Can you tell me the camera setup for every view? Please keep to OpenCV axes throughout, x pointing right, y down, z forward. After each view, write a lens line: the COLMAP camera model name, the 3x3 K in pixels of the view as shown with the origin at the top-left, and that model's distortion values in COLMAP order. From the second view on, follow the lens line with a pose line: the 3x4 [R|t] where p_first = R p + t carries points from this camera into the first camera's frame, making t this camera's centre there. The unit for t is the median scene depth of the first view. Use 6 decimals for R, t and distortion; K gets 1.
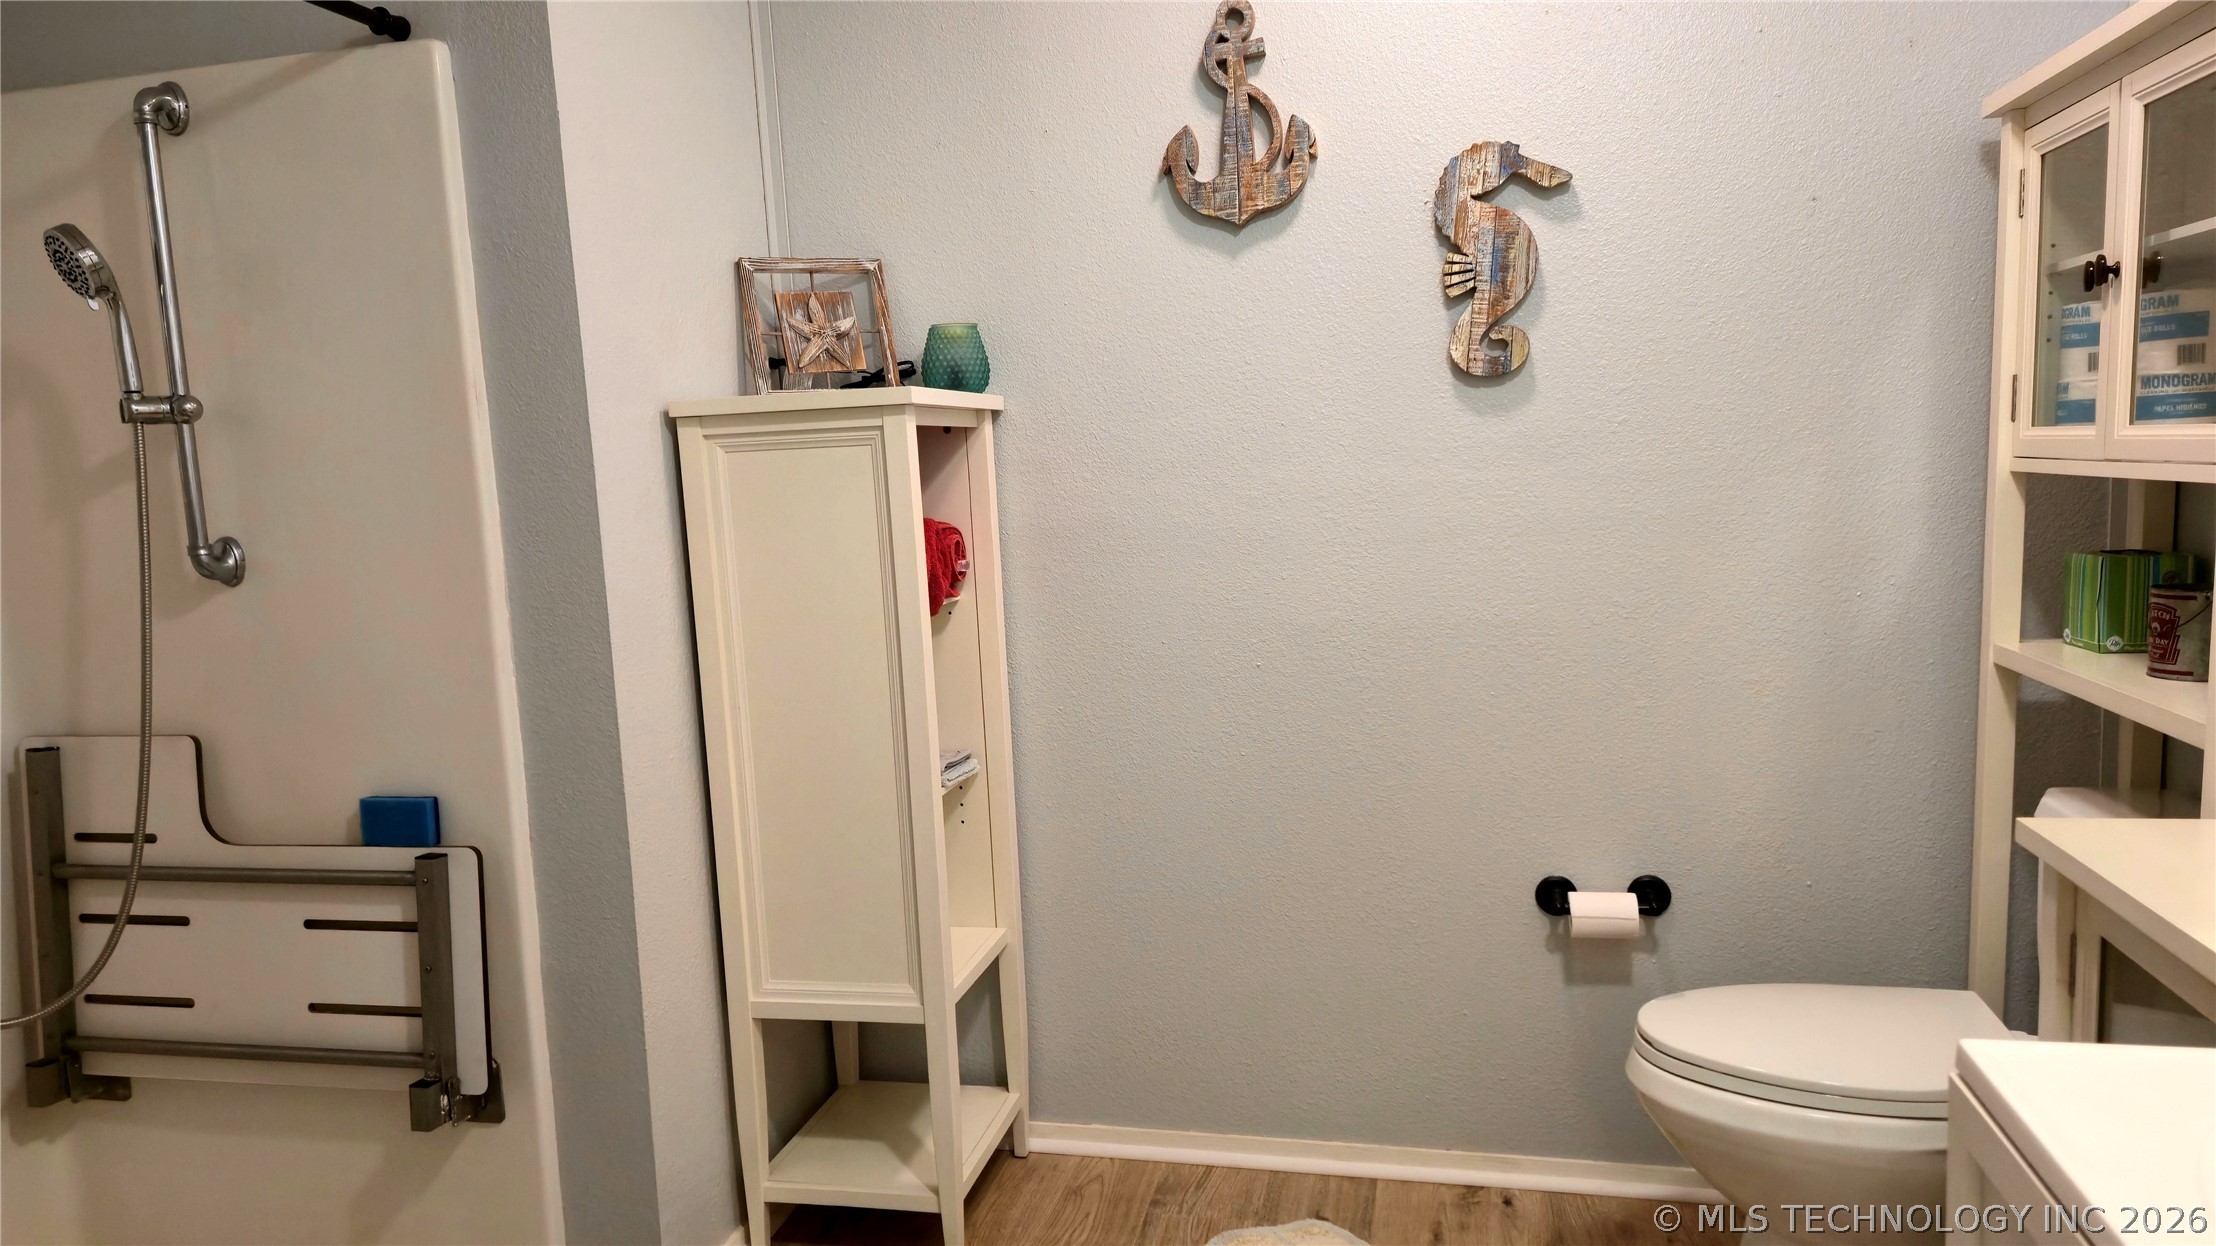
lens RADIAL K [[1461.0, 0, 1101.6], [0, 1461.0, 650.1], [0, 0, 1]] dist [0.077892, -0.077560]
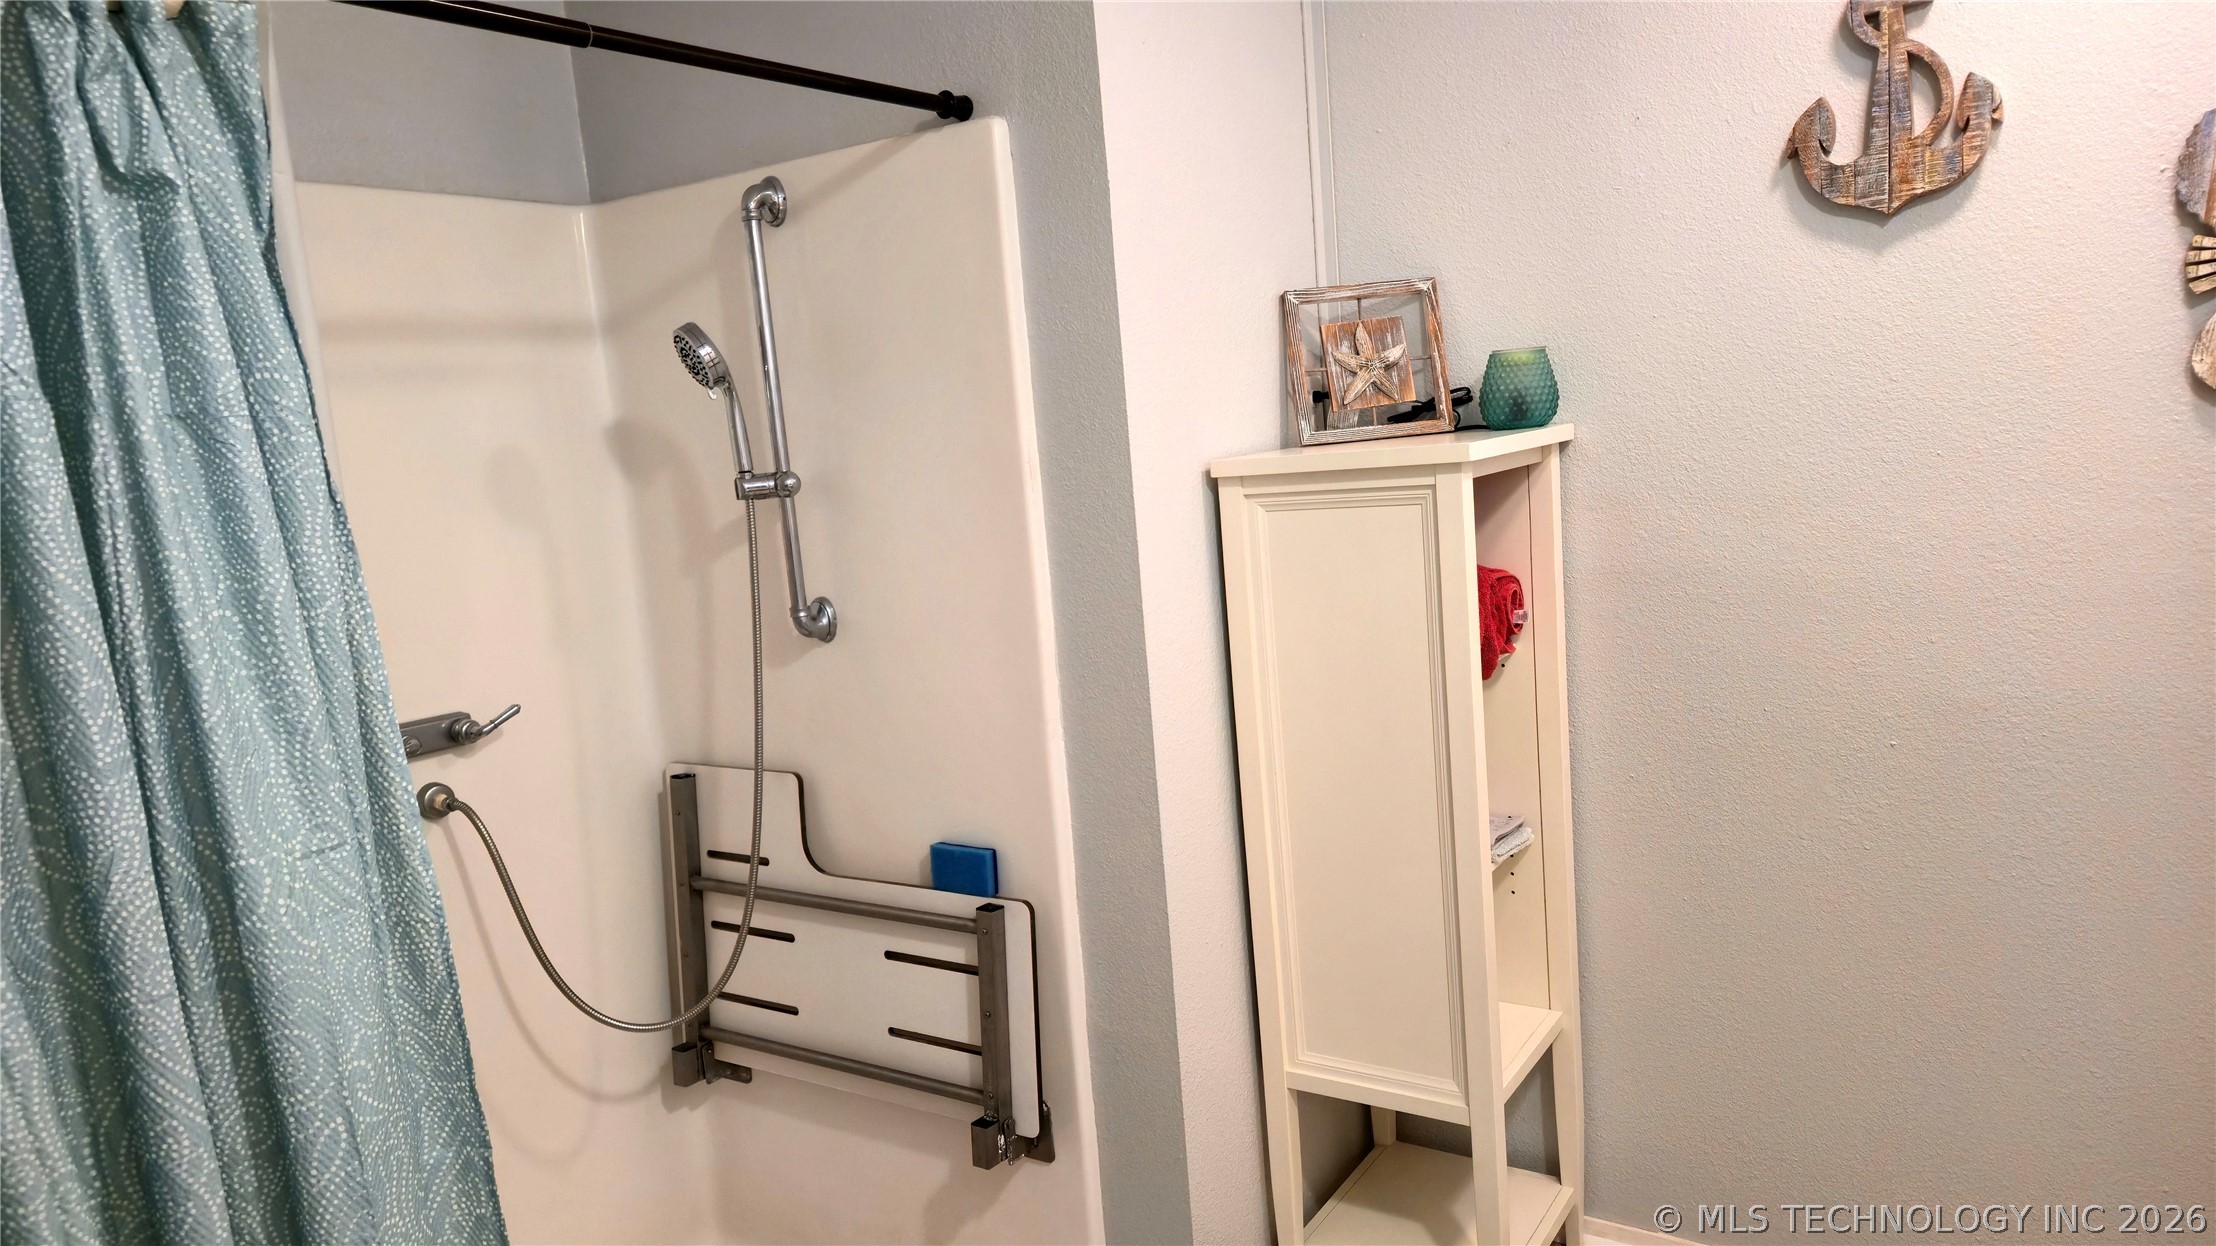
lens RADIAL K [[1461.0, 0, 1101.6], [0, 1461.0, 650.1], [0, 0, 1]] dist [0.077892, -0.077560]
pose [[0.936441, 0.026409, -0.349829, -0.020235], [-0.005448, 0.998137, 0.060768, -0.098076], [0.350782, -0.054999, 0.934841, 0.065842]]
